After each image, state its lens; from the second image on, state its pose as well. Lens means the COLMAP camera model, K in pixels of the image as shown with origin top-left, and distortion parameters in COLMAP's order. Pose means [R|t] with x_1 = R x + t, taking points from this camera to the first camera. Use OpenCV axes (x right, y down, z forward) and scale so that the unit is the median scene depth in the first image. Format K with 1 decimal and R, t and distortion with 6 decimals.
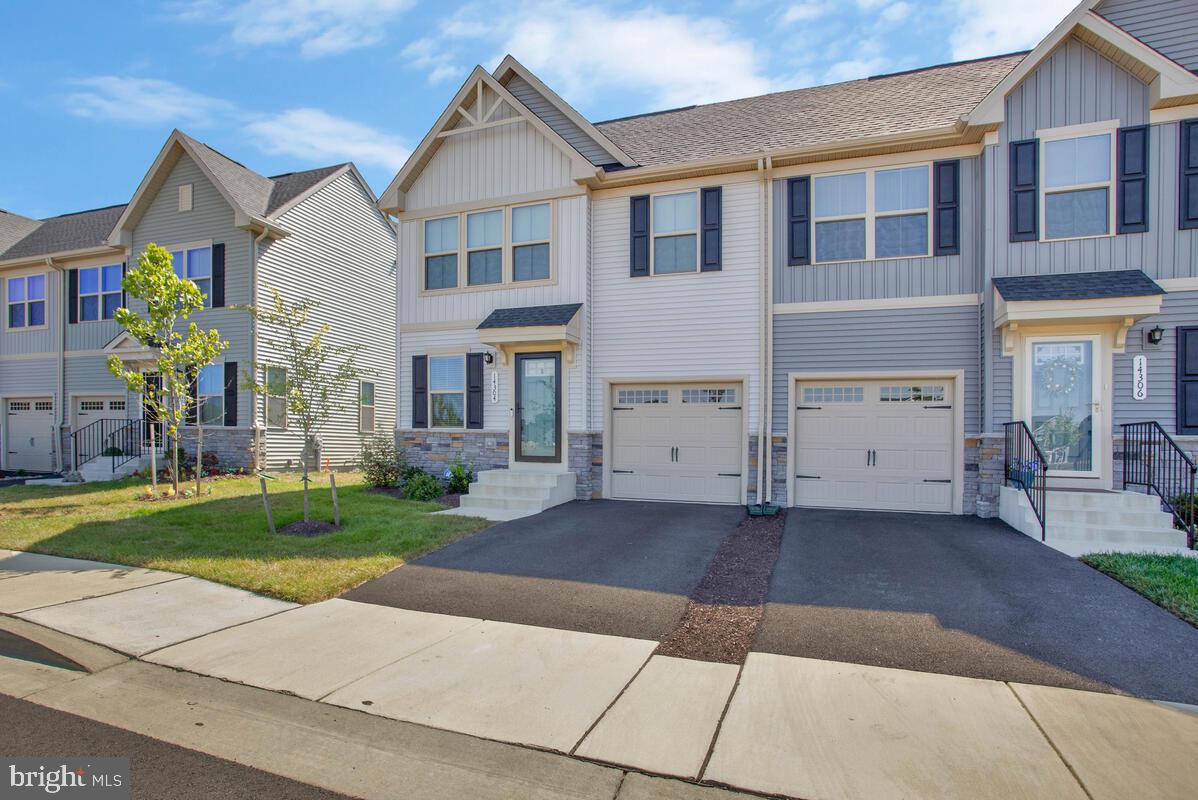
lens RADIAL K [[583.9, 0, 598.5], [0, 583.9, 451.3], [0, 0, 1]] dist [0.003817, 0.000946]
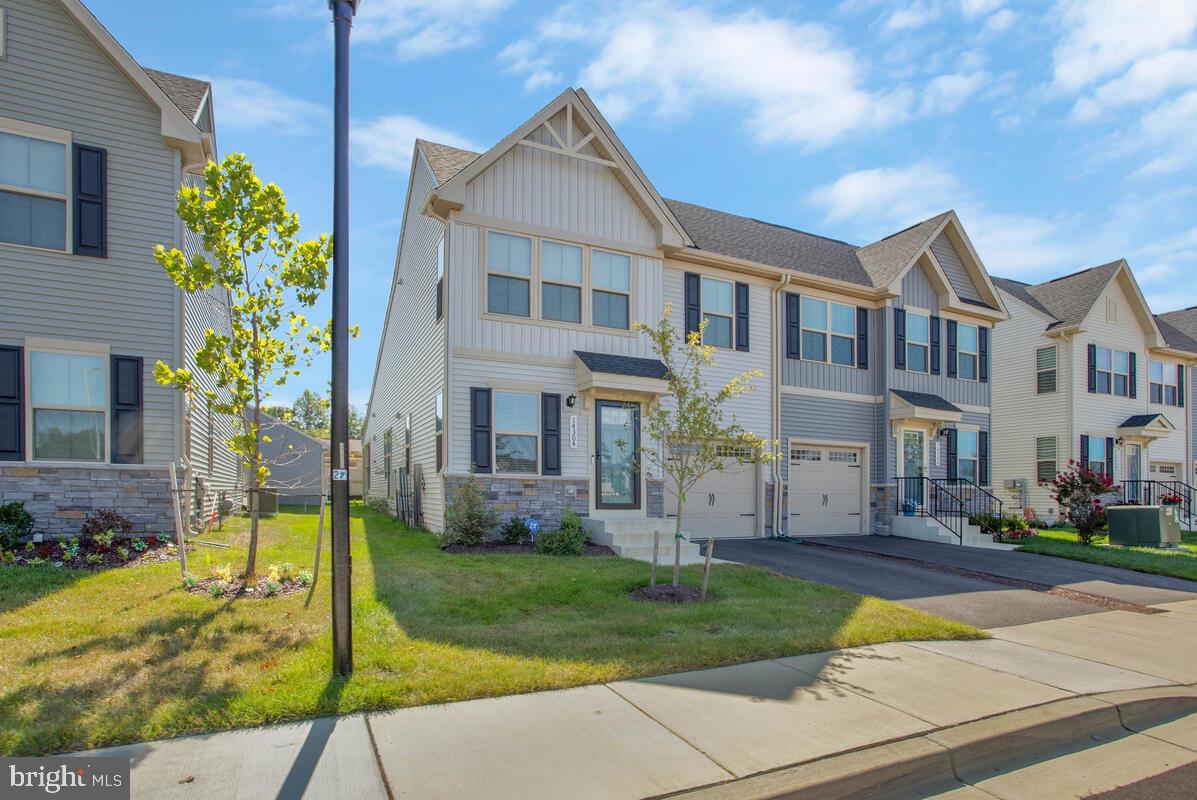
lens RADIAL K [[597.6, 0, 581.3], [0, 597.6, 494.6], [0, 0, 1]] dist [0.013235, 0.000101]
pose [[0.728690, -0.012336, 0.684733, -0.861653], [0.005766, 0.999913, 0.011878, -0.019467], [-0.684819, -0.004707, 0.728698, 0.285854]]
